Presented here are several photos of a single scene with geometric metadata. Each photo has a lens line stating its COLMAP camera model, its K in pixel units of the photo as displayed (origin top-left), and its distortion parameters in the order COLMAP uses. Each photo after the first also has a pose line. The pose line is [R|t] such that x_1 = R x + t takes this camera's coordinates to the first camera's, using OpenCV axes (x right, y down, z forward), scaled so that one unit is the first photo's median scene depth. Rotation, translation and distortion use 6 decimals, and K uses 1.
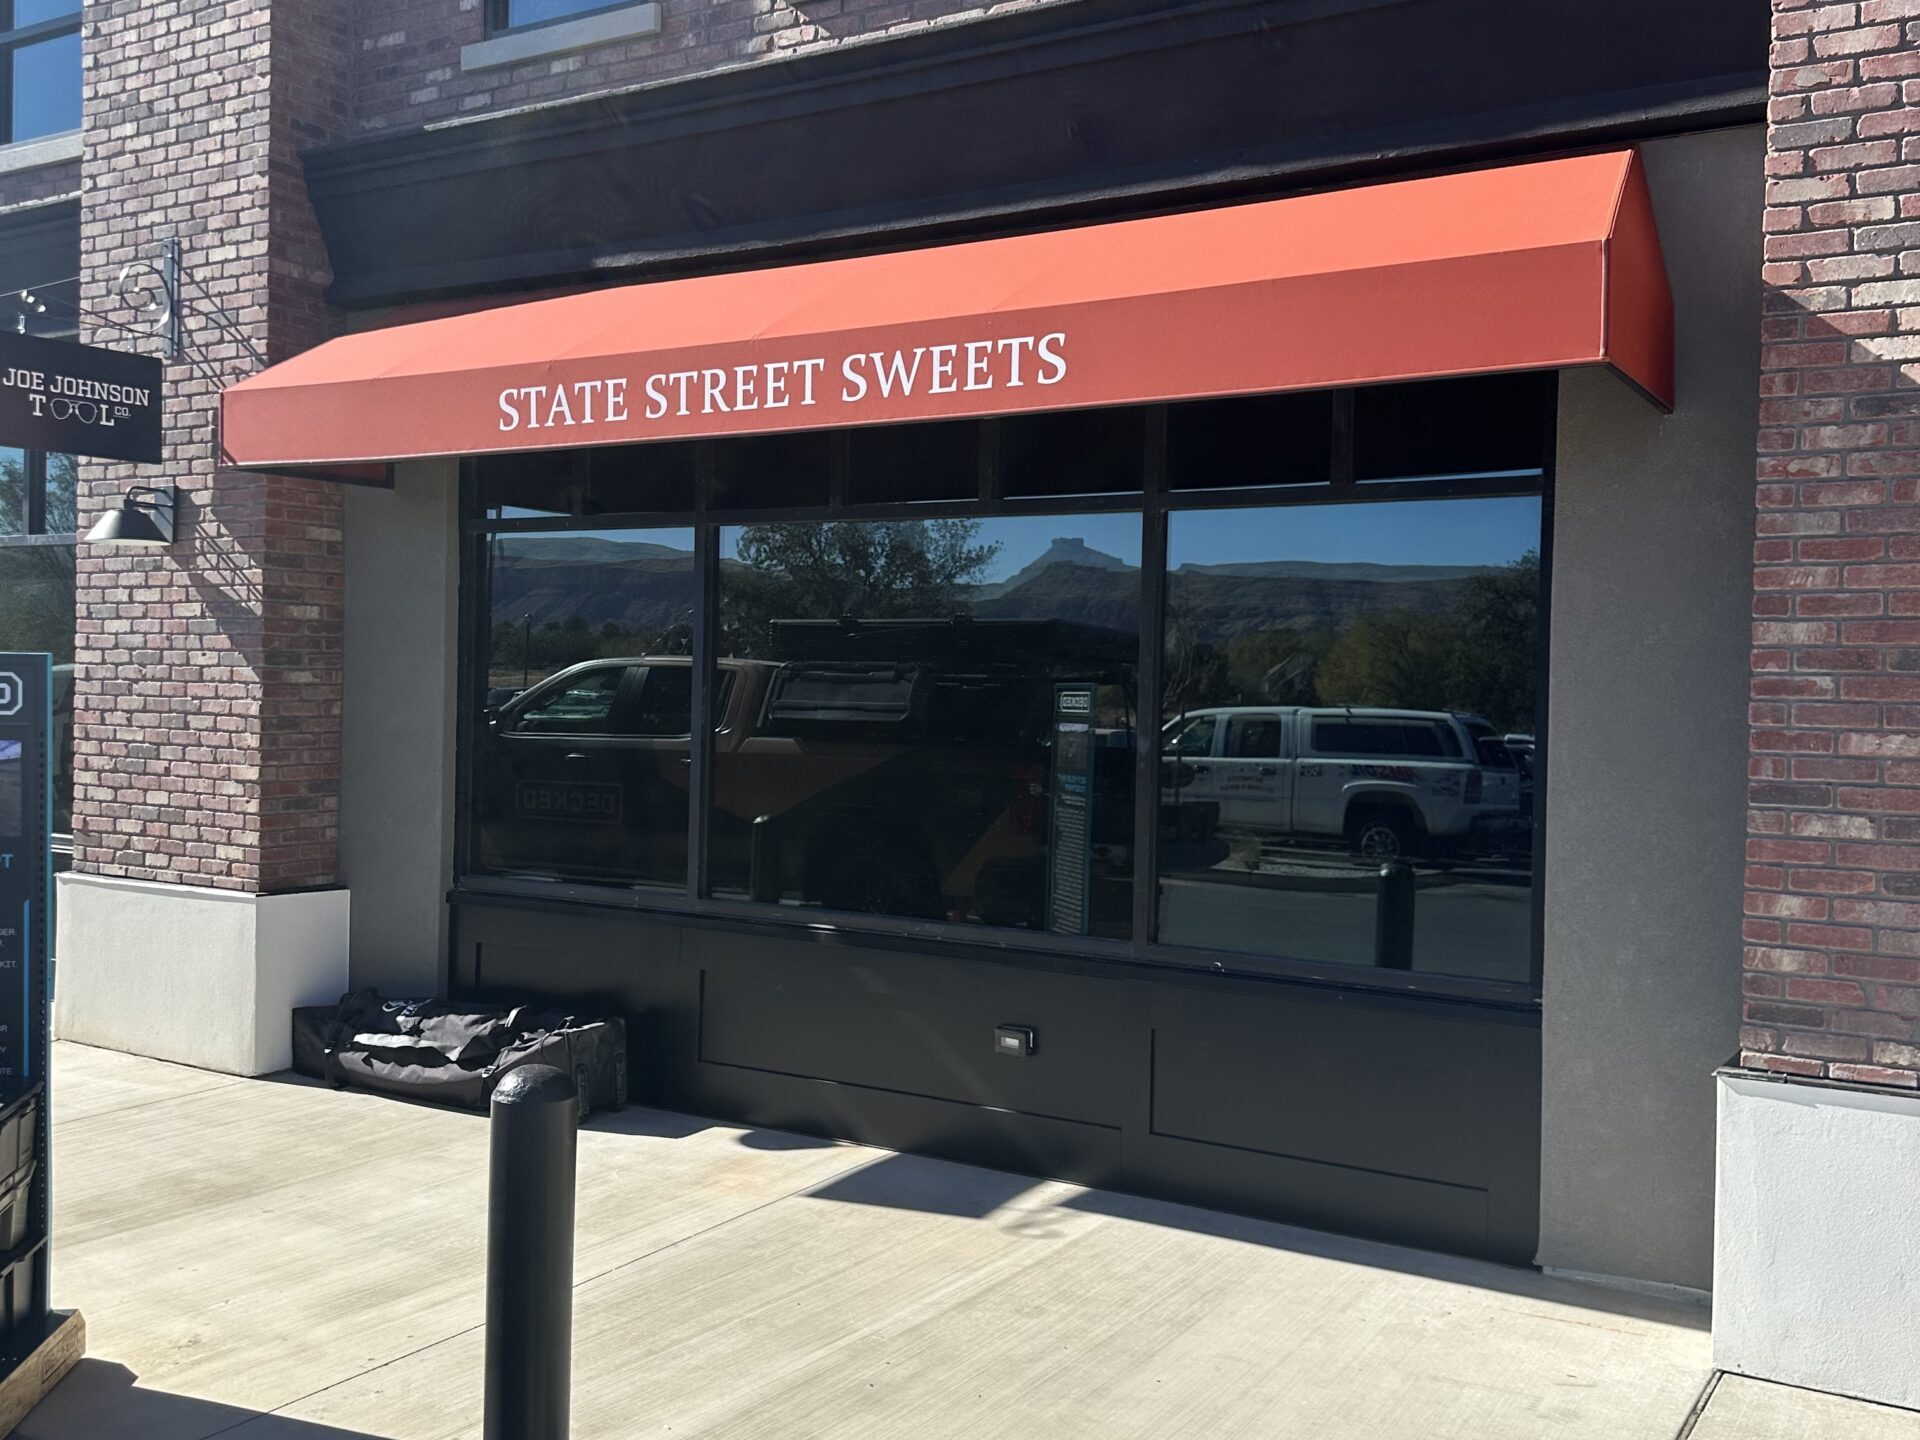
lens RADIAL K [[1763.9, 0, 960.0], [0, 1763.9, 720.0], [0, 0, 1]] dist [0.224876, -0.497885]
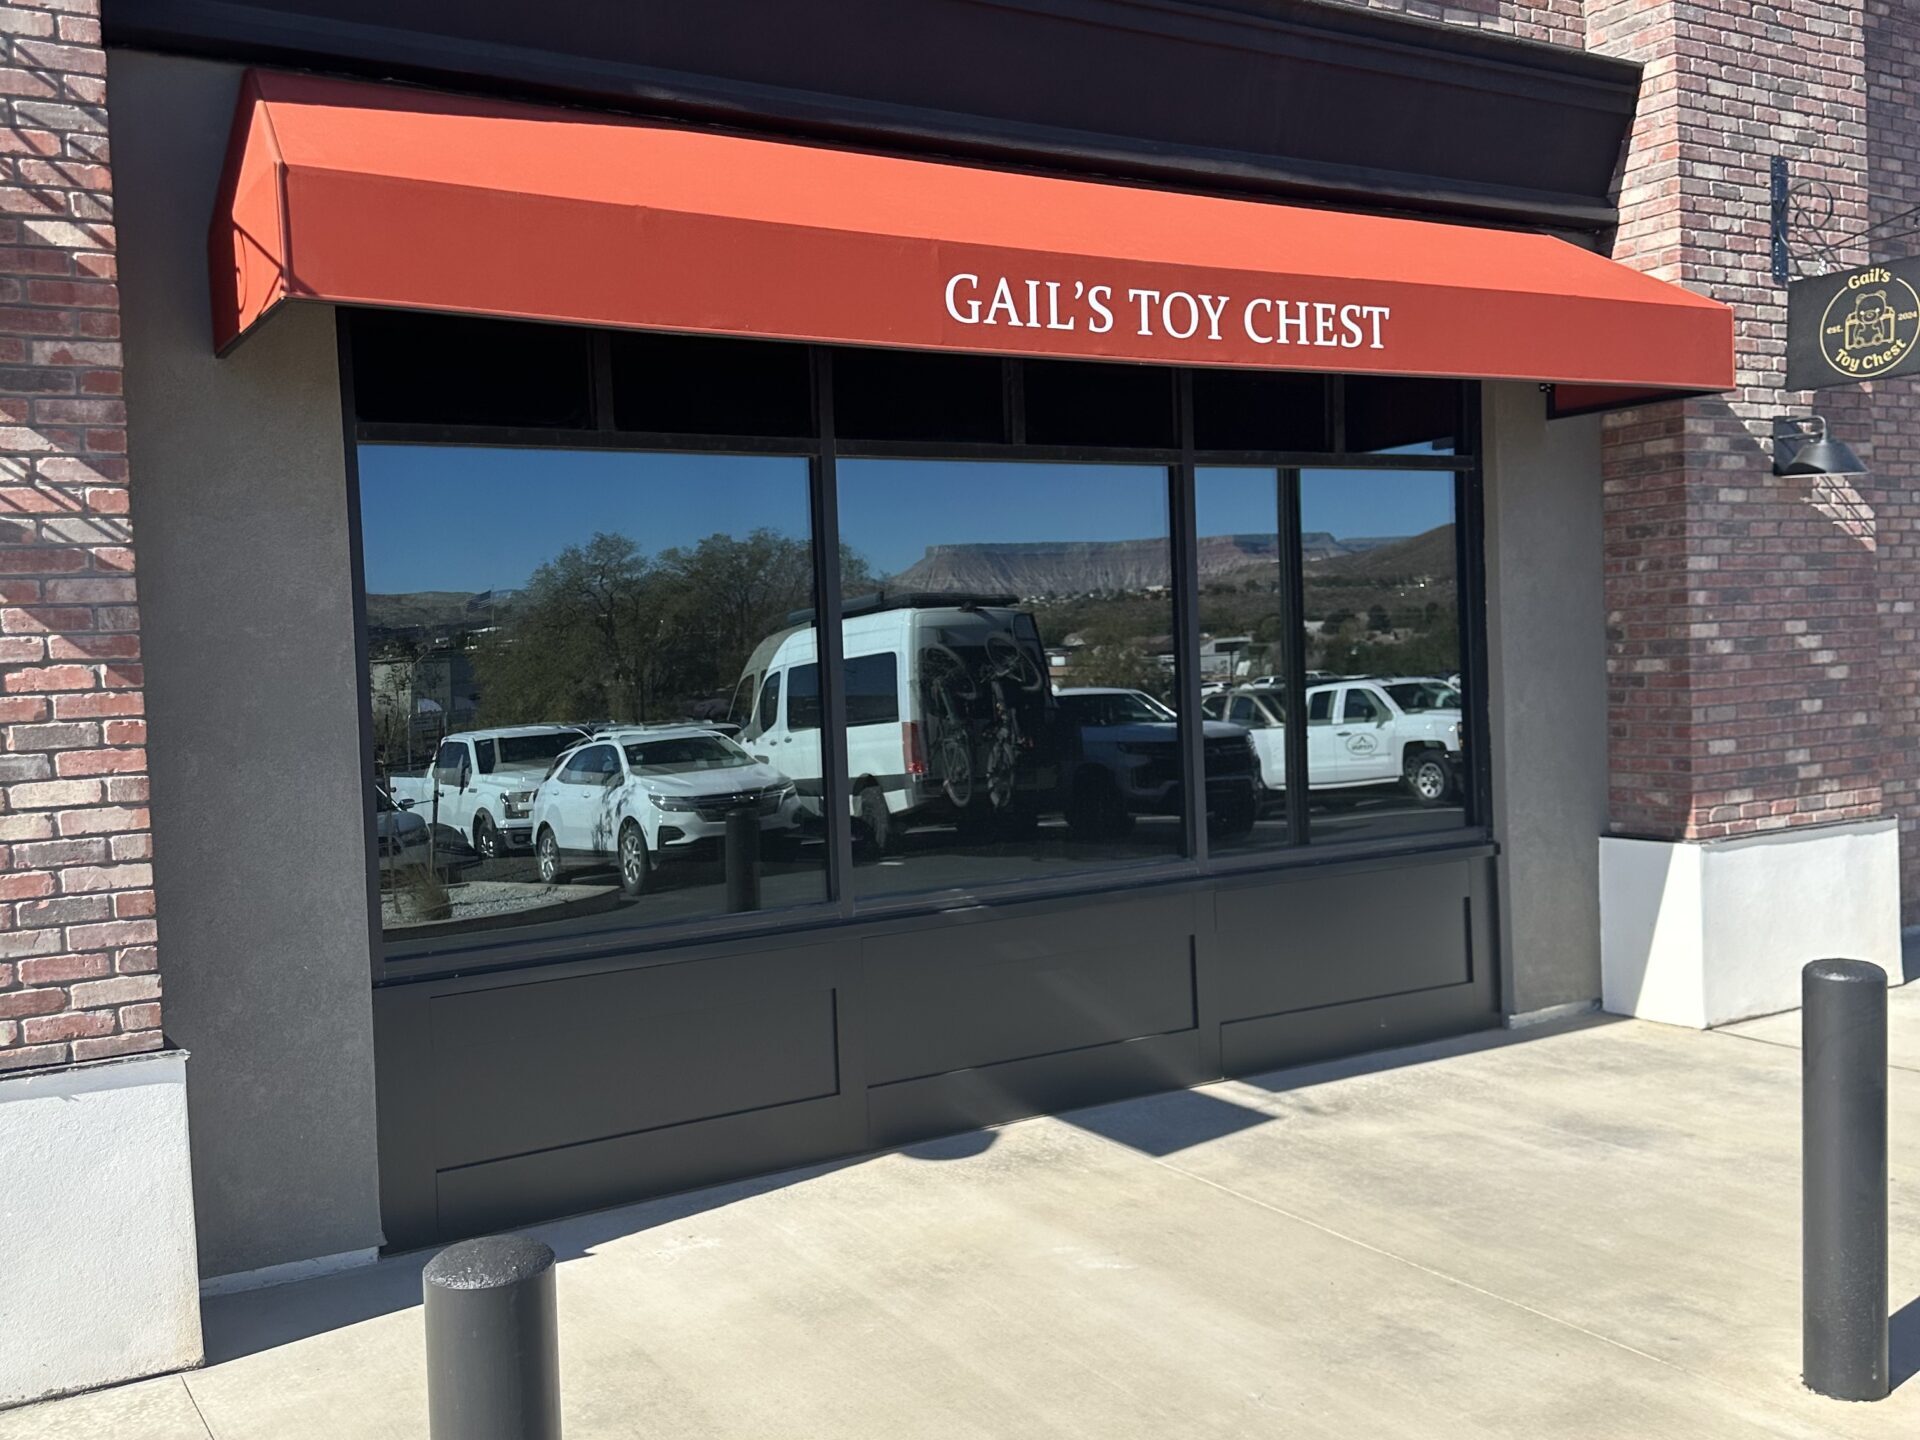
lens RADIAL K [[1830.4, 0, 960.0], [0, 1830.4, 720.0], [0, 0, 1]] dist [0.068091, -0.086006]
pose [[0.453426, -0.068940, 0.888624, -1.009850], [0.053673, 0.997307, 0.049984, -0.025407], [-0.889676, 0.025030, 0.455905, 0.636634]]
